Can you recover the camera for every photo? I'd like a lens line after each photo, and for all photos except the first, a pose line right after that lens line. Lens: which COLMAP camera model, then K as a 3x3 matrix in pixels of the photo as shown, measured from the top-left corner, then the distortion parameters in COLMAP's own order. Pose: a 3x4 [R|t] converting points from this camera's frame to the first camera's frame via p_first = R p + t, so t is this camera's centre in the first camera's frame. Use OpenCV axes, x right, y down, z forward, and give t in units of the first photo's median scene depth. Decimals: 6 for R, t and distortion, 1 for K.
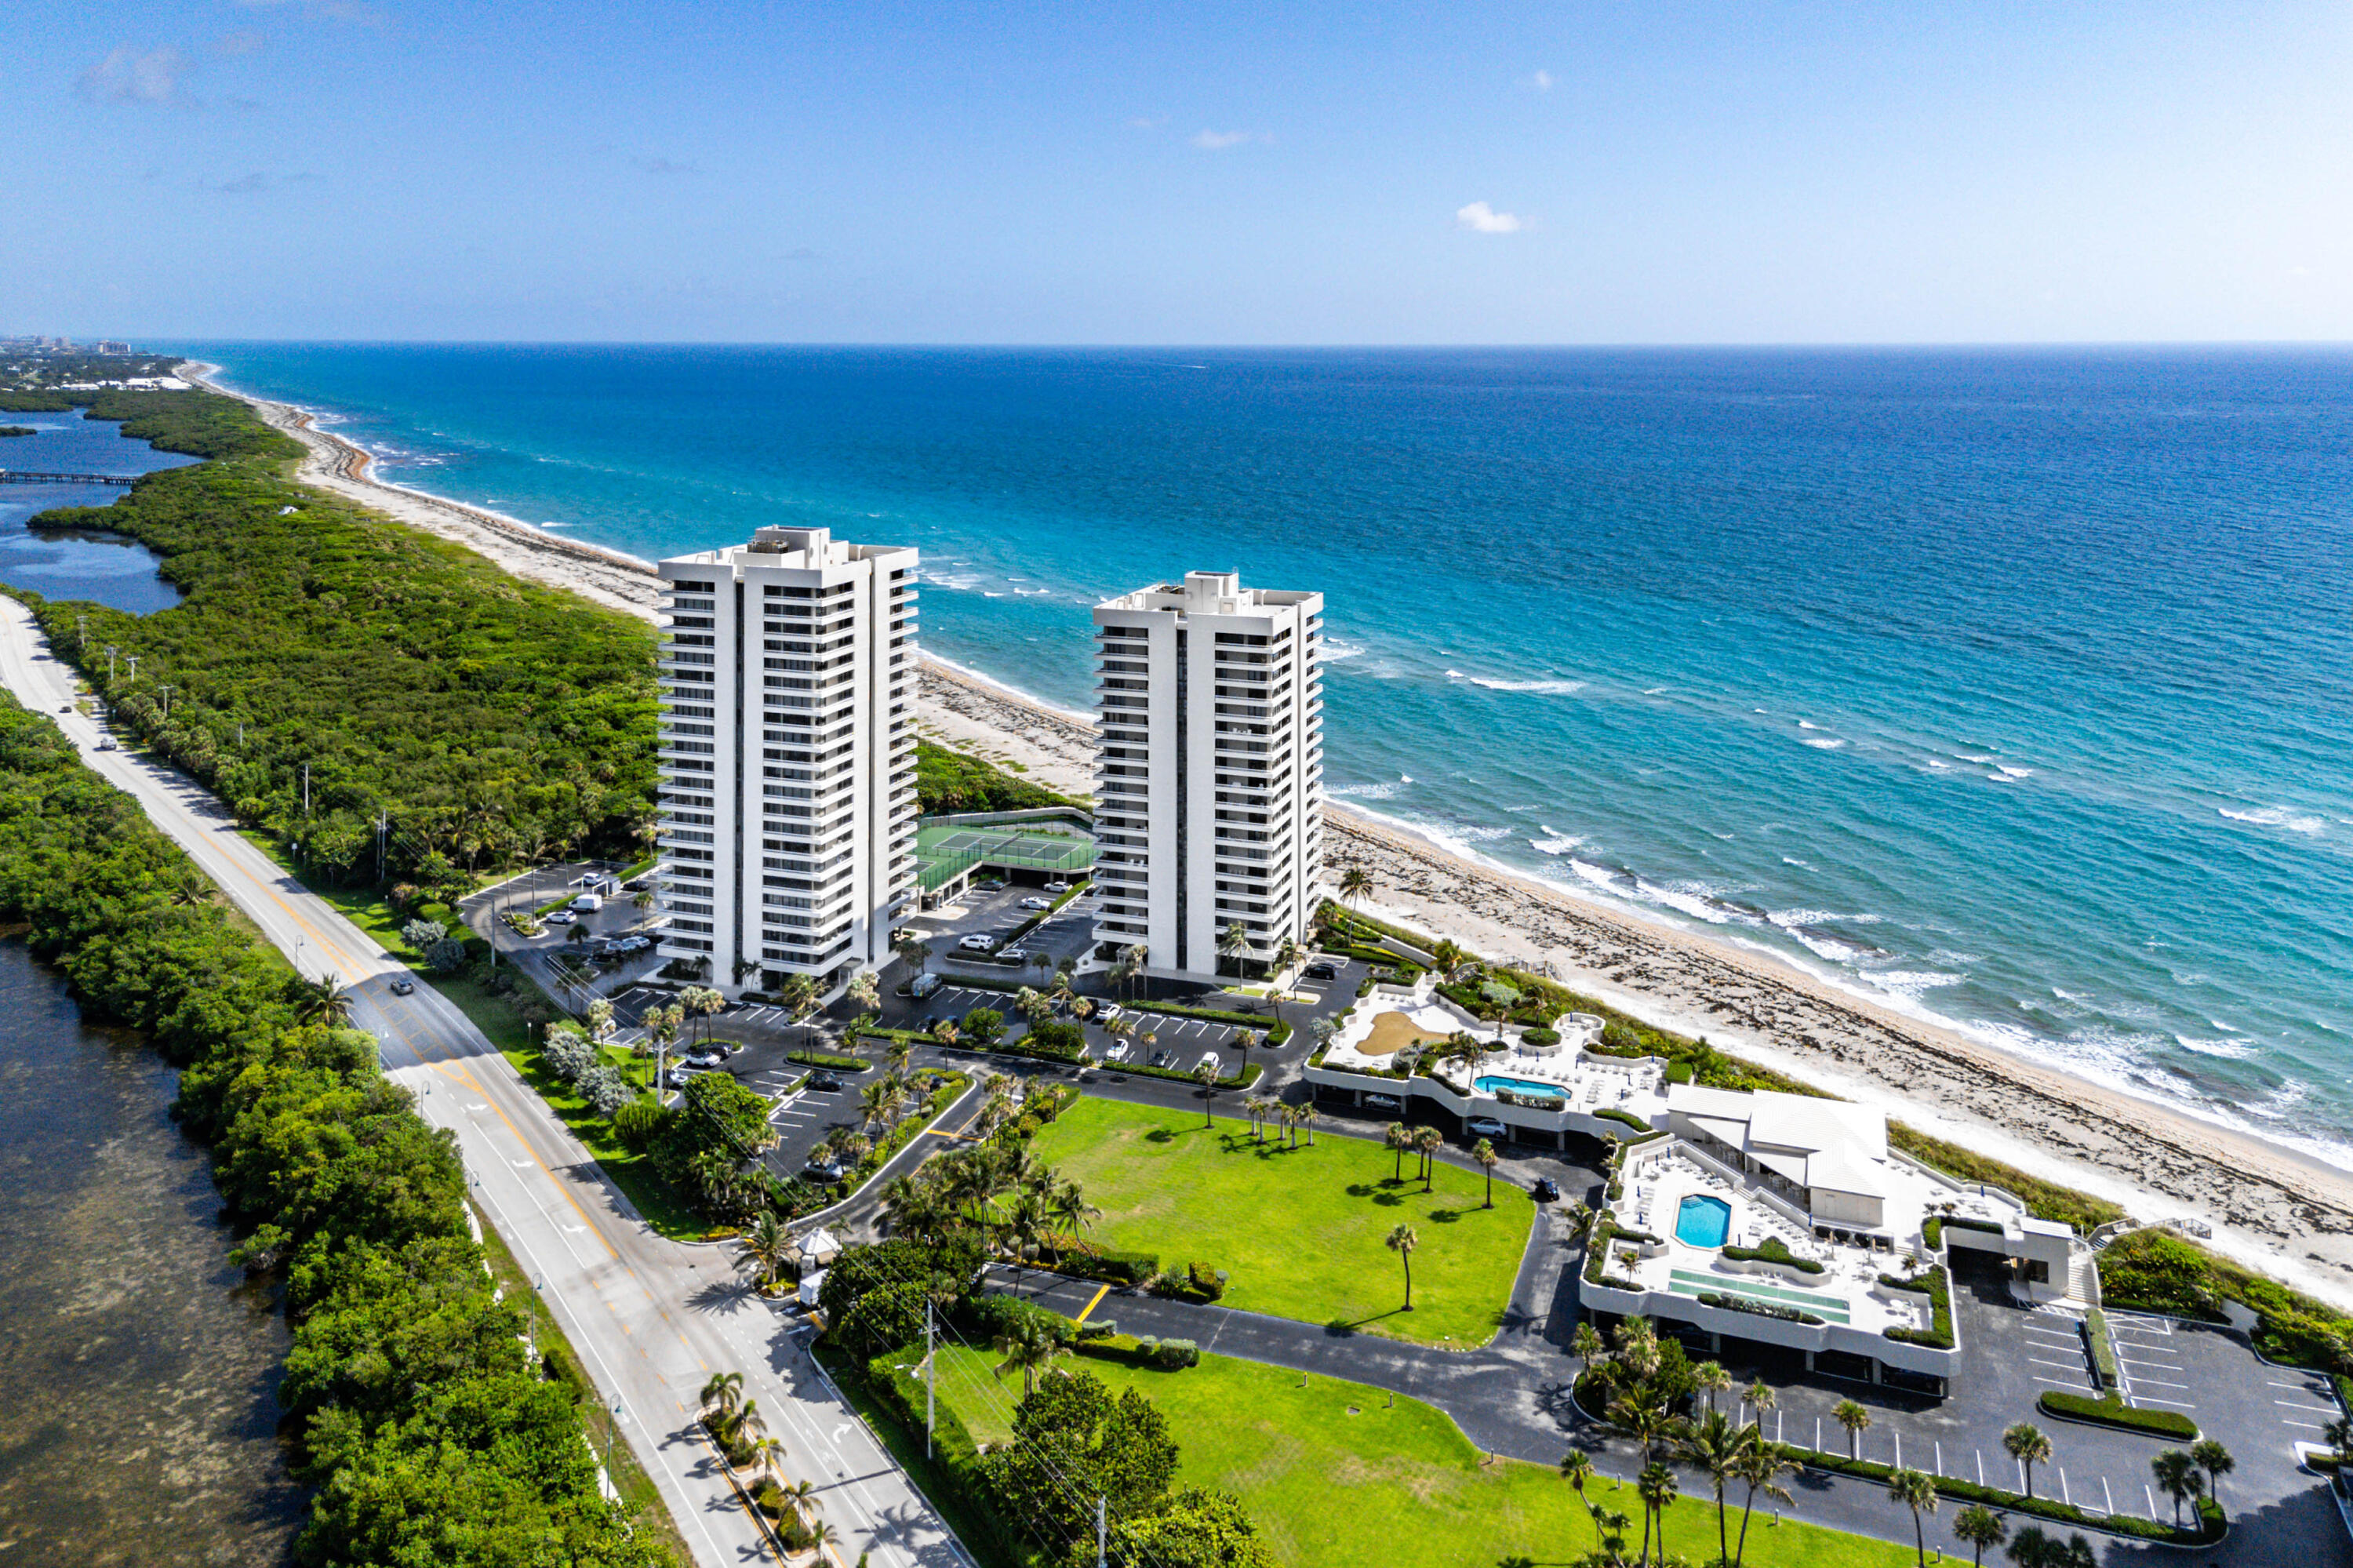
lens RADIAL K [[1845.8, 0, 1240.1], [0, 1845.8, 383.1], [0, 0, 1]] dist [0.050047, -0.015927]
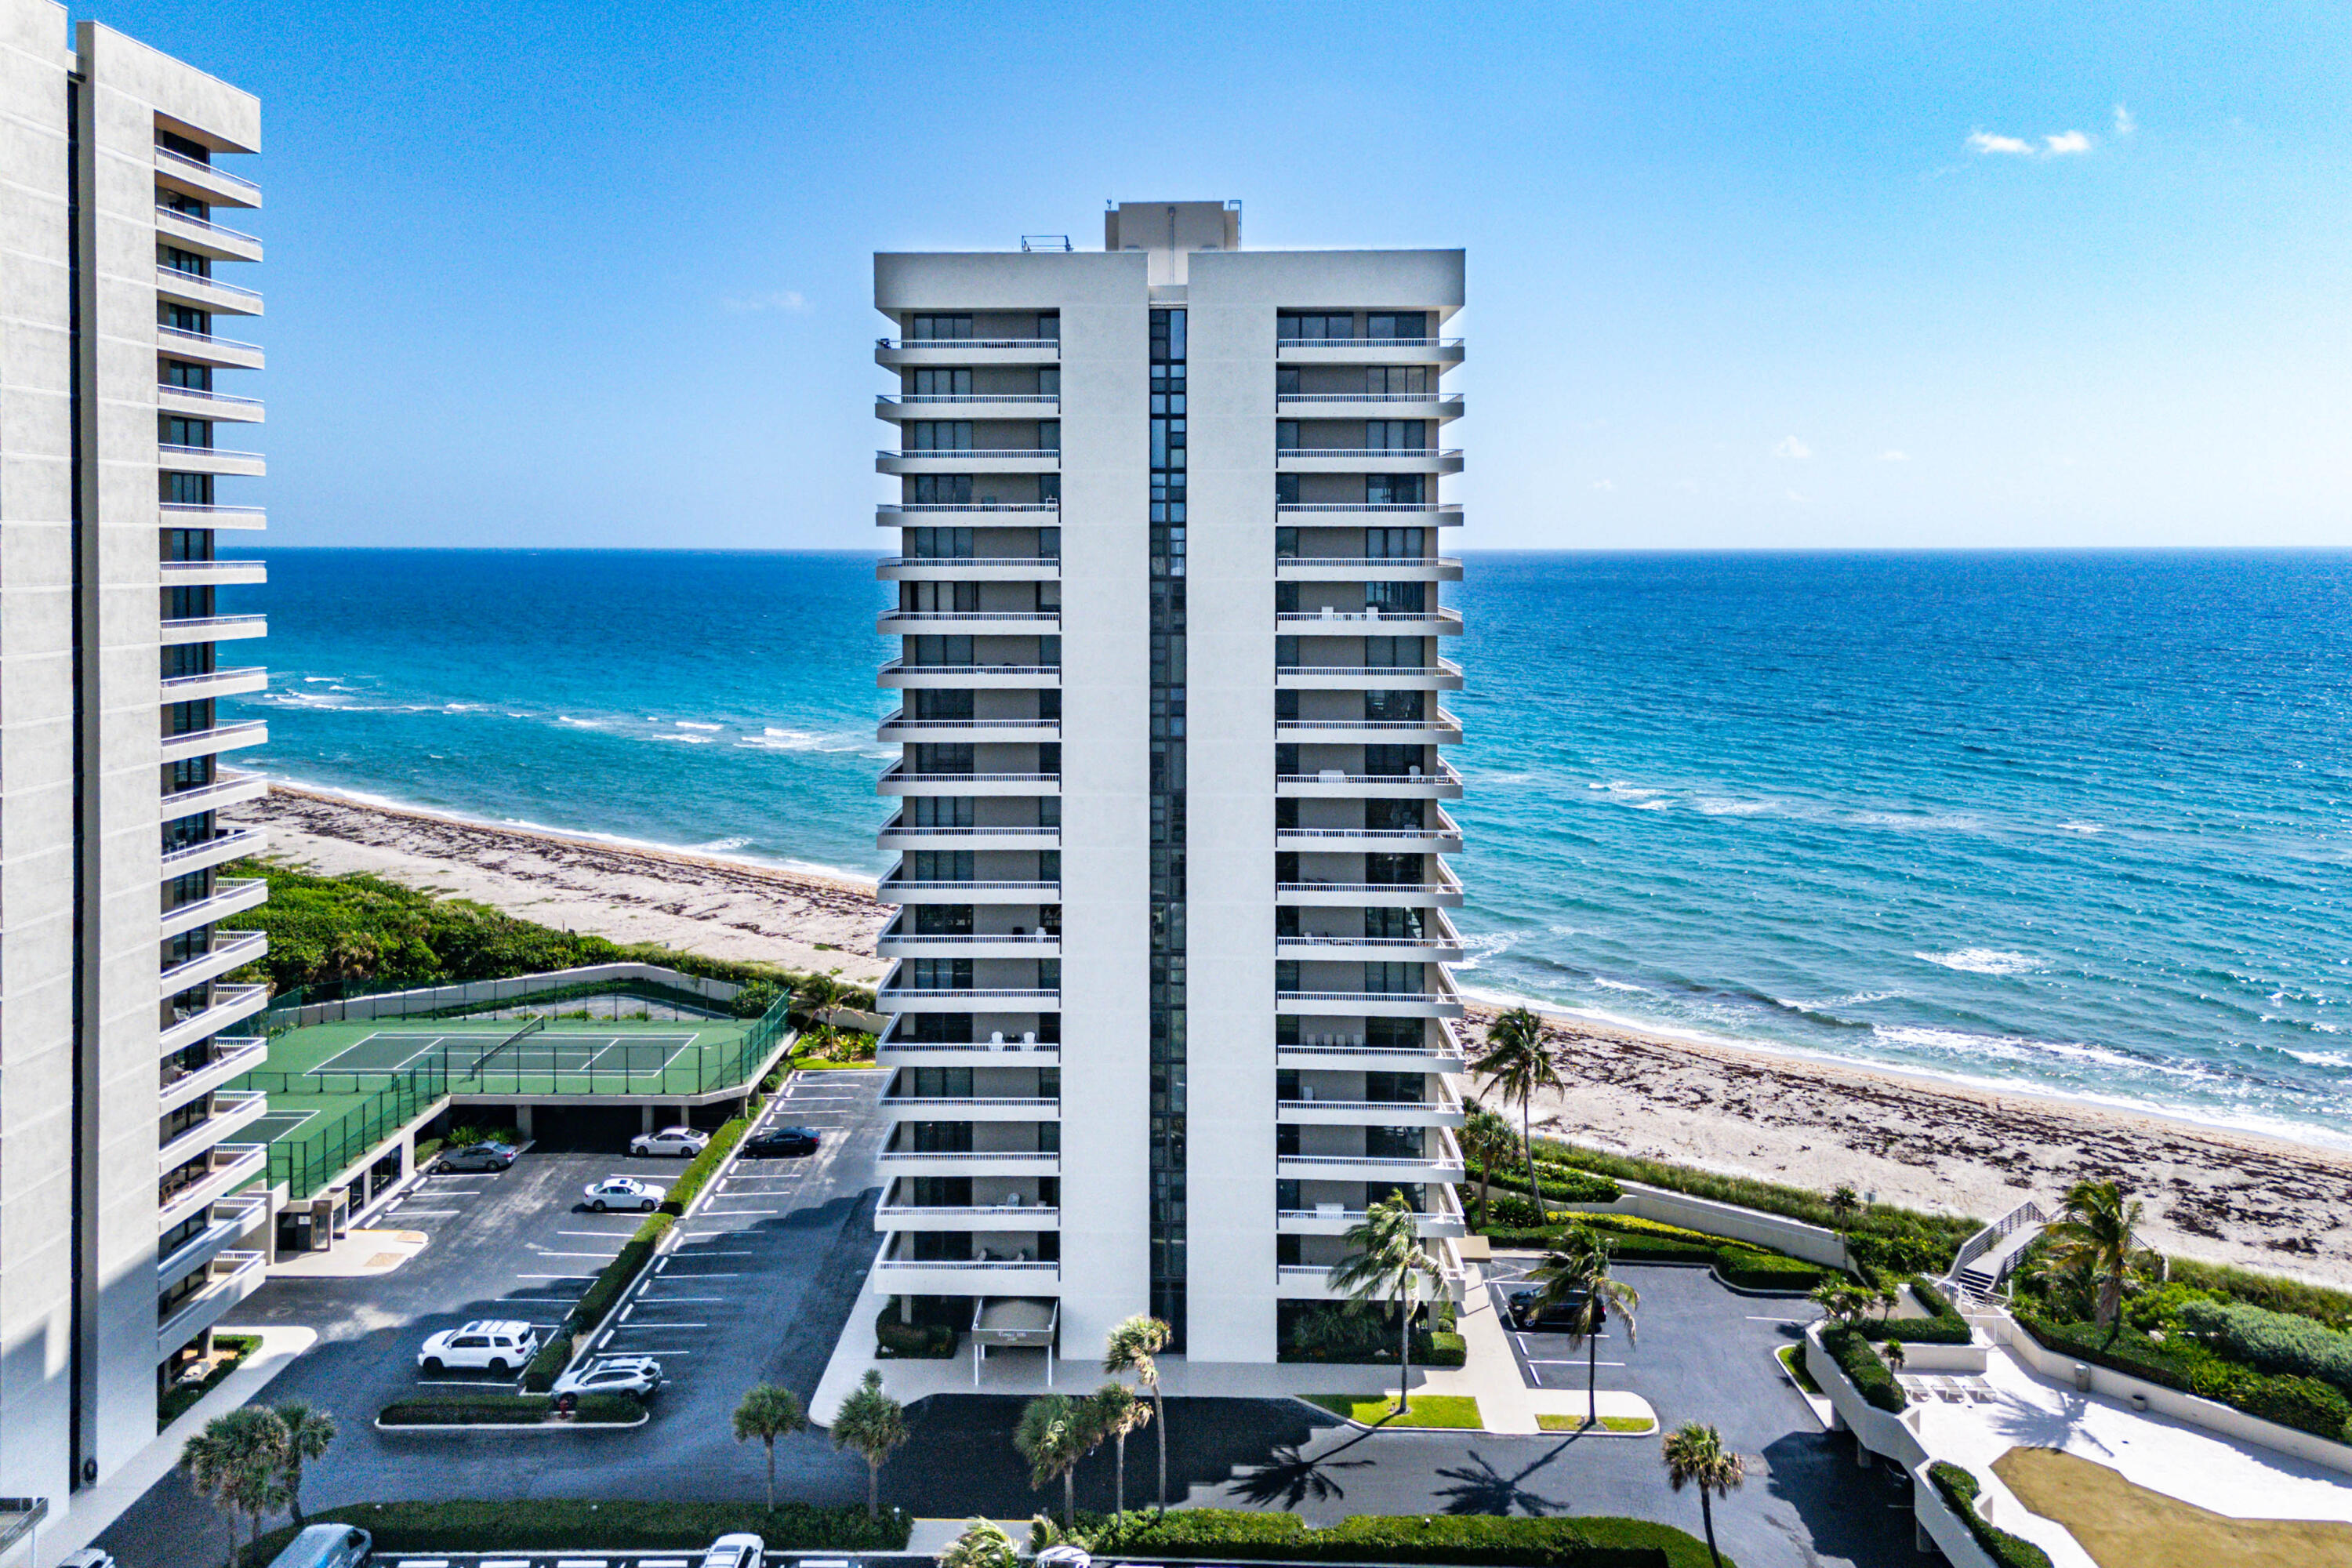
lens RADIAL K [[1781.0, 0, 1144.4], [0, 1781.0, 561.7], [0, 0, 1]] dist [0.031833, 0.004875]
pose [[0.957118, -0.010625, 0.289504, -0.129424], [0.017513, 0.999622, -0.021213, 0.189390], [-0.289169, 0.025373, 0.956942, 0.720002]]
